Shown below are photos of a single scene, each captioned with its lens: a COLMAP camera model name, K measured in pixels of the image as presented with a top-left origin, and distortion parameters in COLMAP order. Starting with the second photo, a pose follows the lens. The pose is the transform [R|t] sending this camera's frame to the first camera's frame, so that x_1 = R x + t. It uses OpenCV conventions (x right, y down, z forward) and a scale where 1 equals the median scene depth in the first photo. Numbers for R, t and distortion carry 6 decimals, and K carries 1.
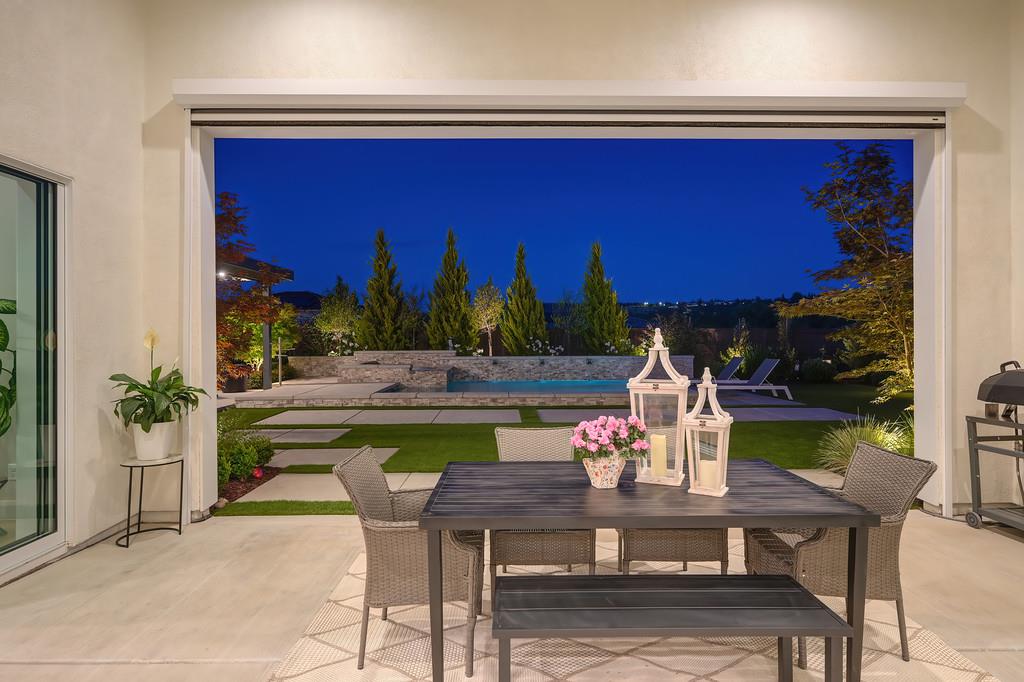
lens RADIAL K [[531.1, 0, 512.0], [0, 531.1, 341.0], [0, 0, 1]] dist [-0.003742, -0.000044]
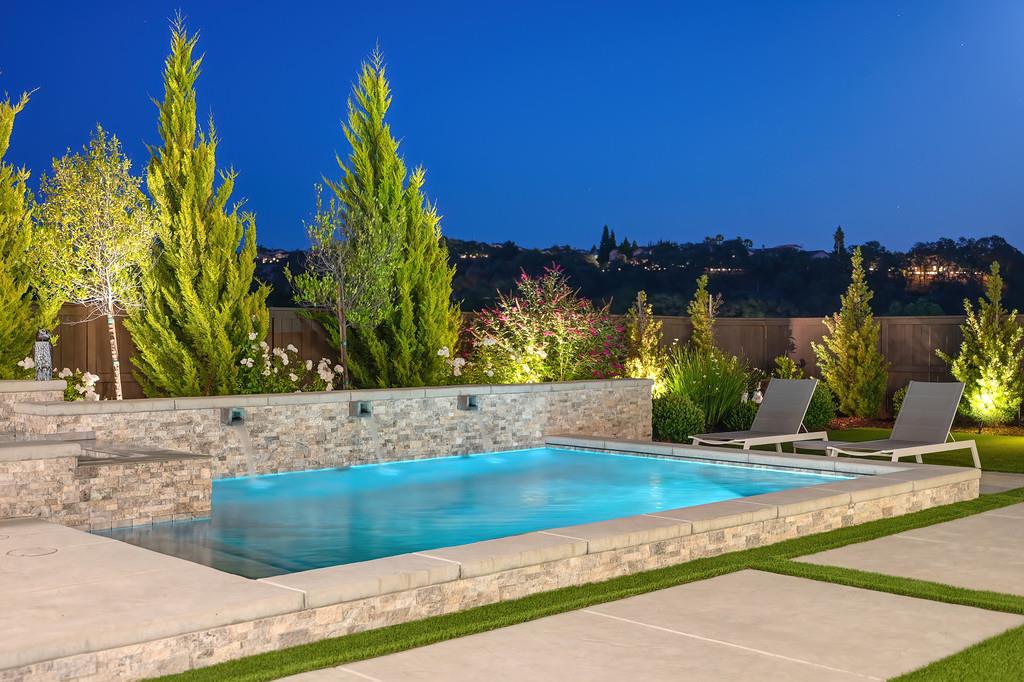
lens RADIAL K [[1184.8, 0, 512.0], [0, 1184.8, 341.0], [0, 0, 1]] dist [0.010305, -0.005343]
pose [[0.726377, -0.000536, 0.687297, -0.354639], [0.002337, 0.999996, -0.001690, -0.000886], [-0.687293, 0.002834, 0.726375, 0.383272]]
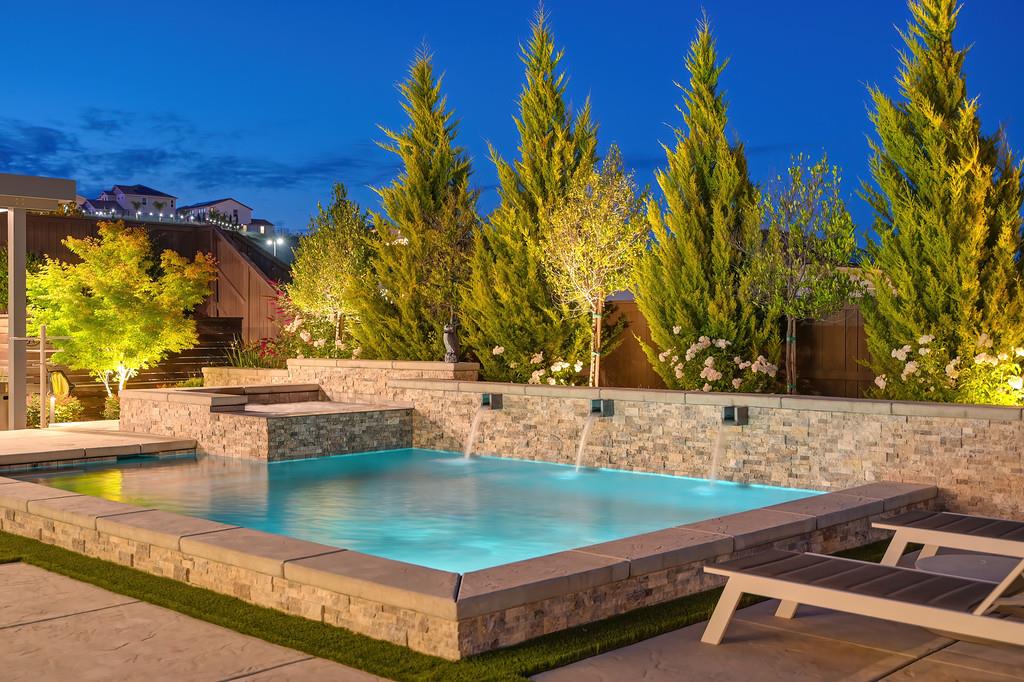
lens RADIAL K [[1134.5, 0, 512.0], [0, 1134.5, 341.0], [0, 0, 1]] dist [0.006252, 0.006174]
pose [[0.719448, 0.011813, -0.694446, 0.445191], [-0.009676, 0.999929, 0.006985, -0.002896], [0.694479, 0.001695, 0.719511, 0.466744]]
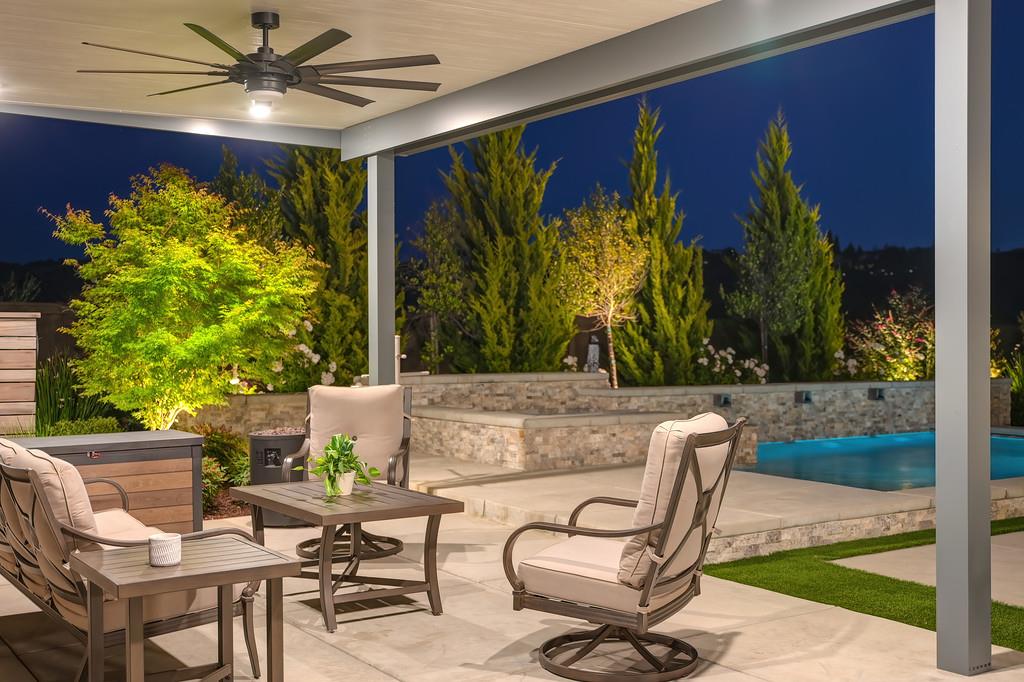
lens RADIAL K [[1168.2, 0, 511.9], [0, 1168.2, 360.0], [0, 0, 1]] dist [0.001570, -0.014737]
pose [[0.837829, -0.003859, 0.545920, -0.613956], [-0.002091, 0.999945, 0.010279, 0.000298], [-0.545929, -0.009754, 0.837774, 0.322655]]
